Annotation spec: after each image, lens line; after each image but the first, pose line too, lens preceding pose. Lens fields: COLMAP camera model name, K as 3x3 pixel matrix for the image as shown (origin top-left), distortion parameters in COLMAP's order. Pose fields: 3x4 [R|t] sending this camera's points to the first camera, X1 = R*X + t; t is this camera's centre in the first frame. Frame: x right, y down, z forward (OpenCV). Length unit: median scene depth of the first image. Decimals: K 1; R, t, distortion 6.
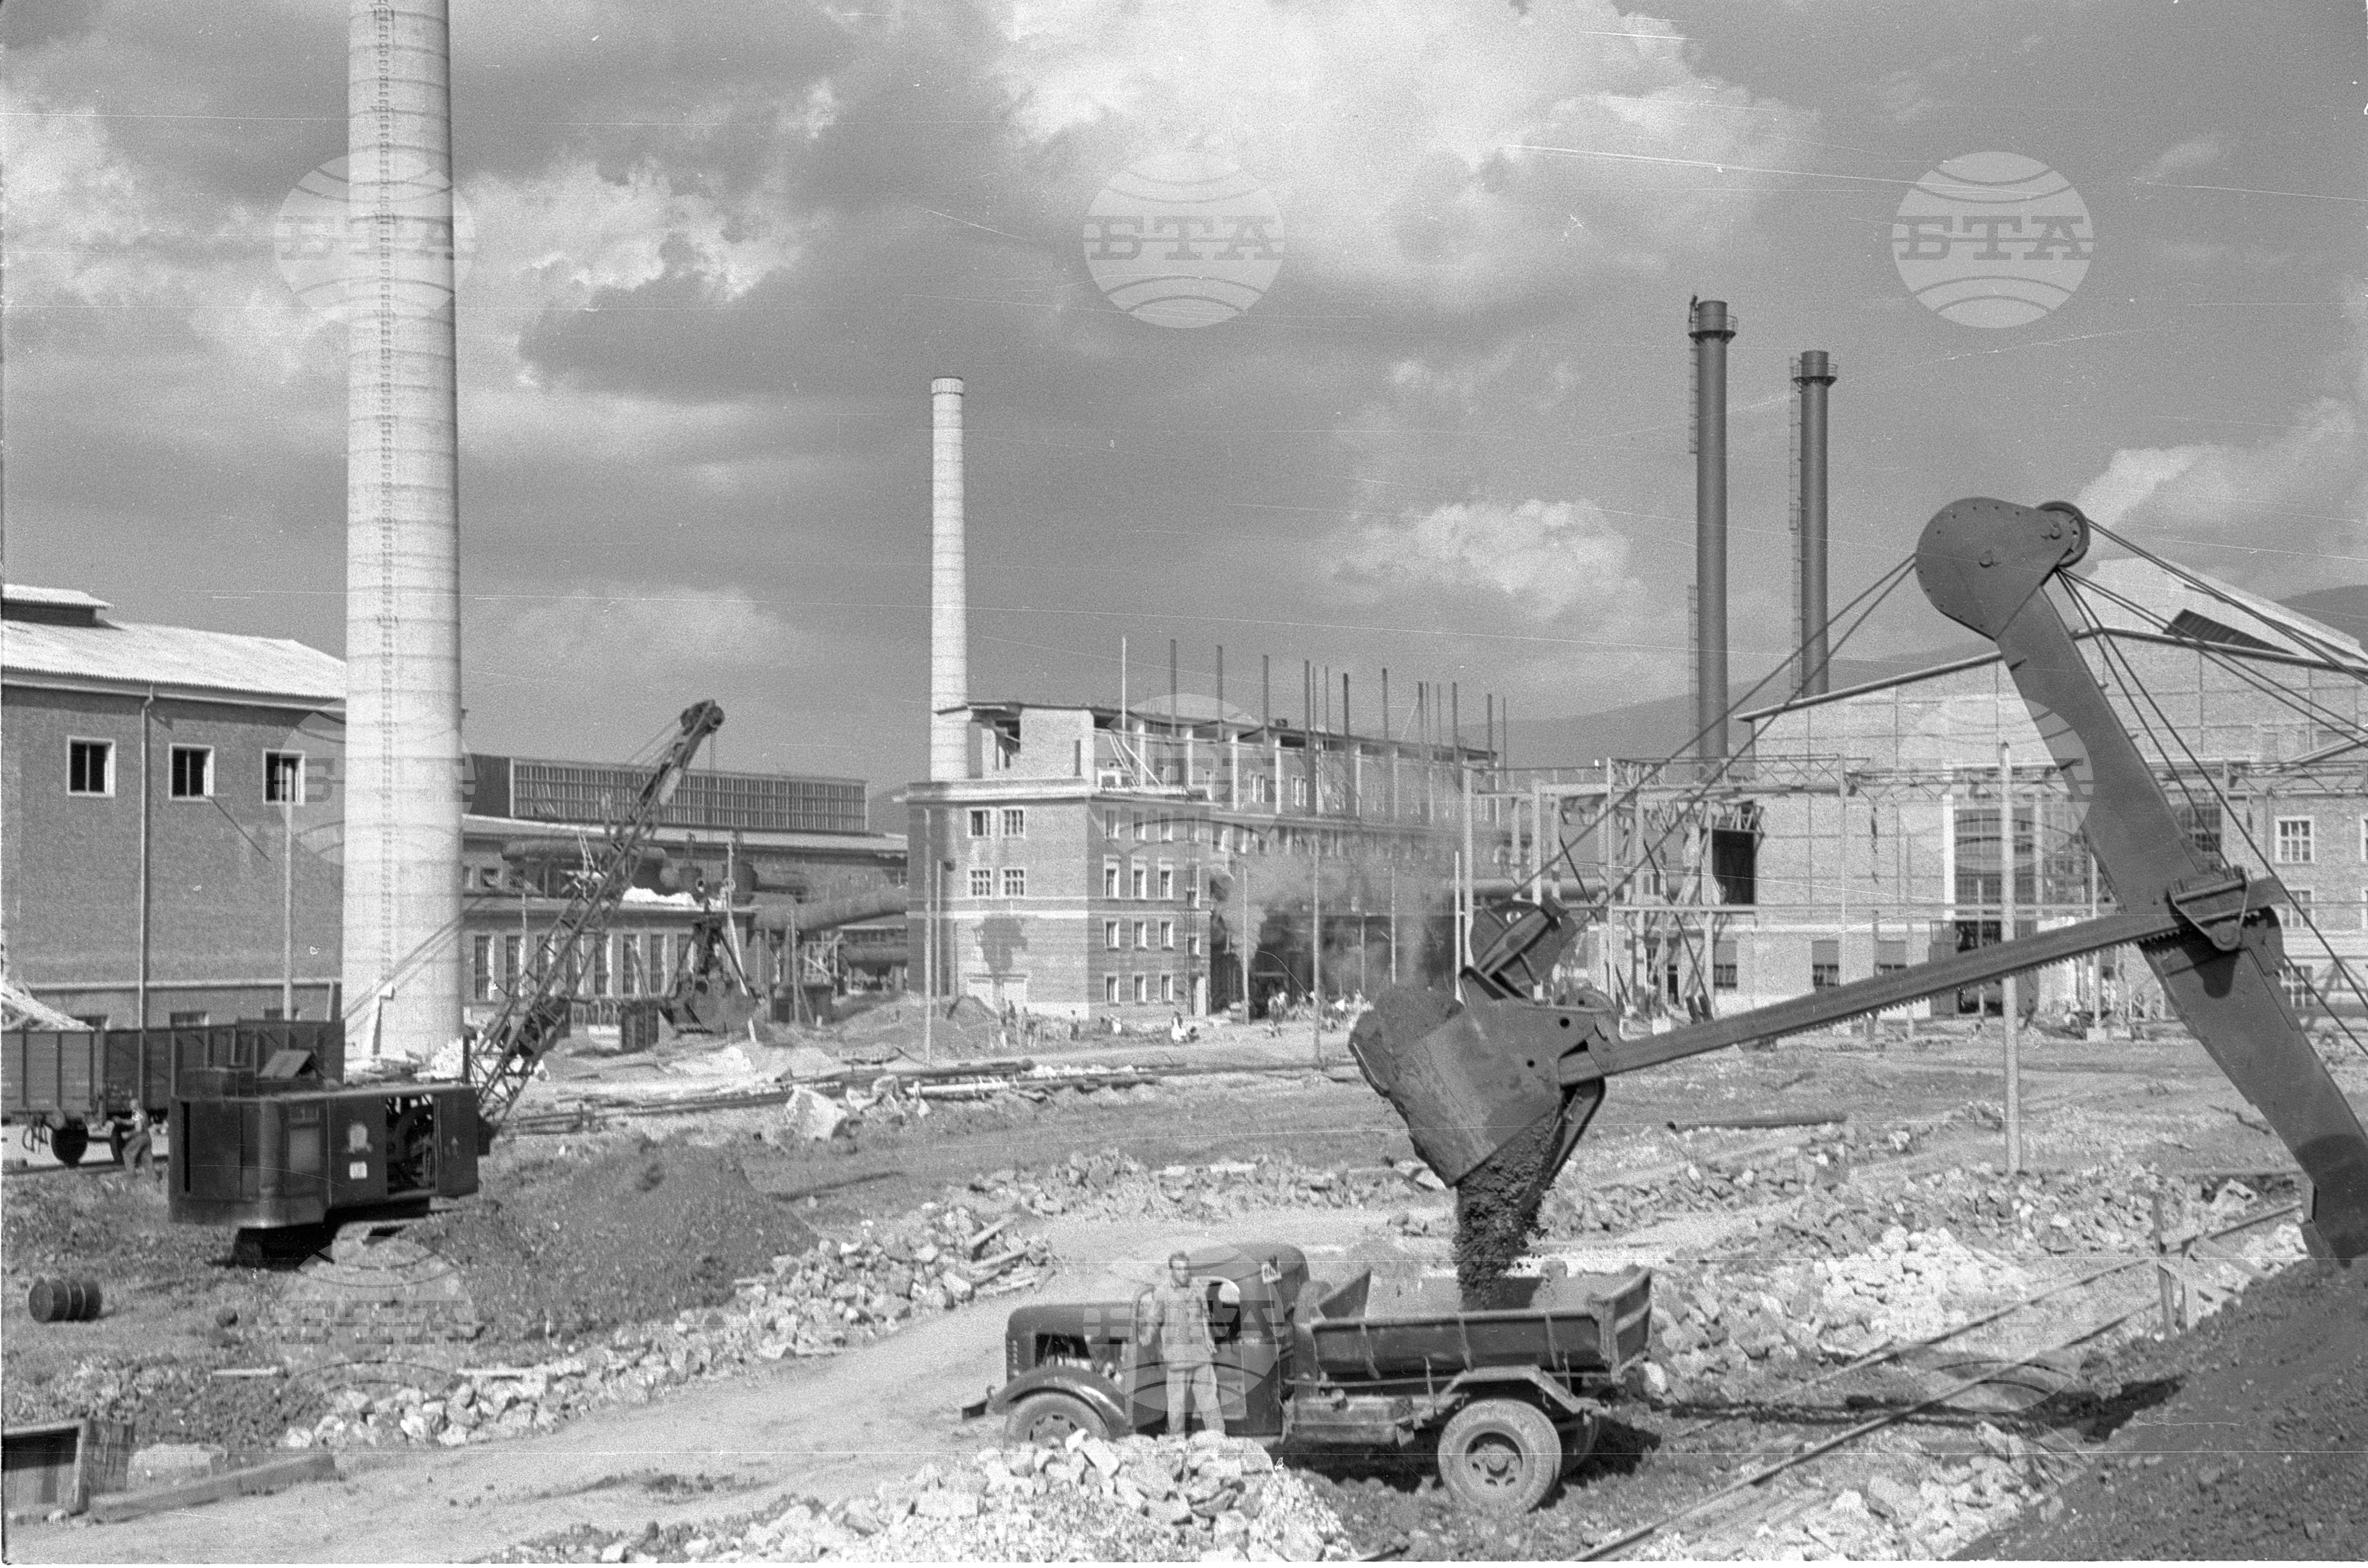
lens RADIAL K [[3732.4, 0, 1210.6], [0, 3732.4, 782.6], [0, 0, 1]] dist [0.205574, 0.000000]
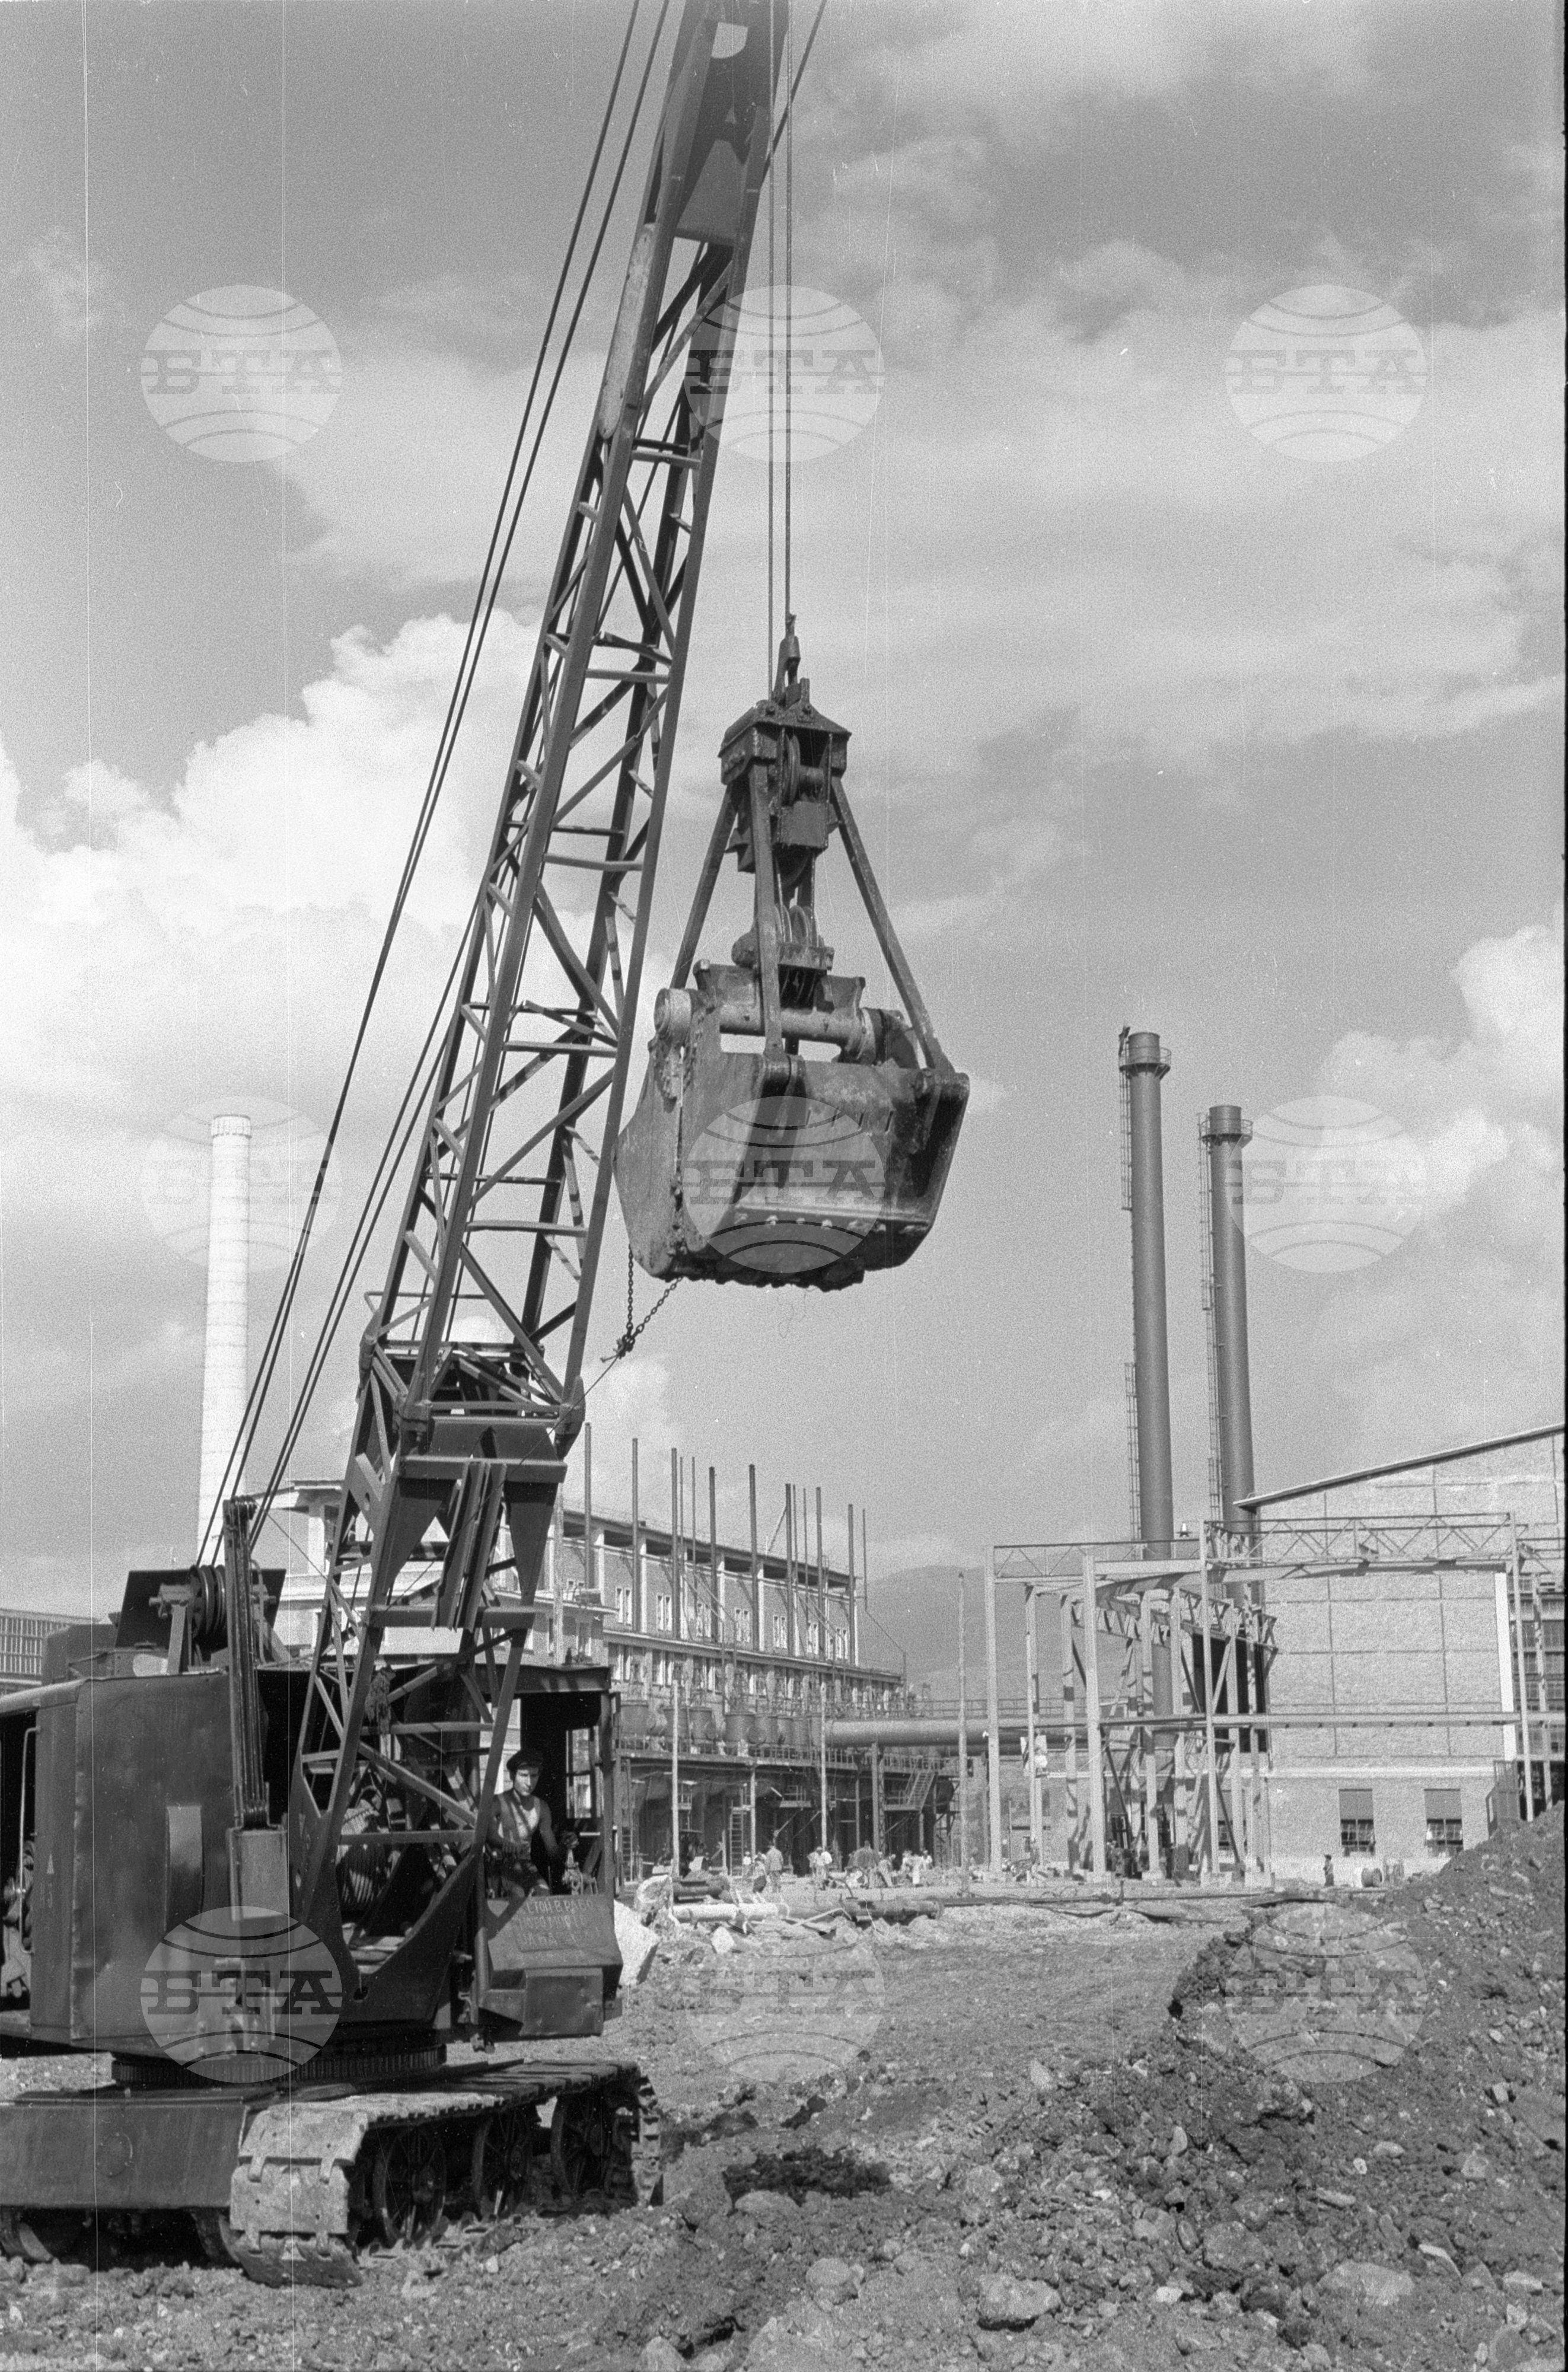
lens RADIAL K [[3739.1, 0, 706.0], [0, 3739.1, 1032.2], [0, 0, 1]] dist [0.205574, 0.000000]
pose [[0.994070, 0.015830, 0.107586, -0.058962], [0.003158, 0.984727, -0.174074, 0.021535], [-0.108698, 0.173382, 0.978838, 0.173112]]
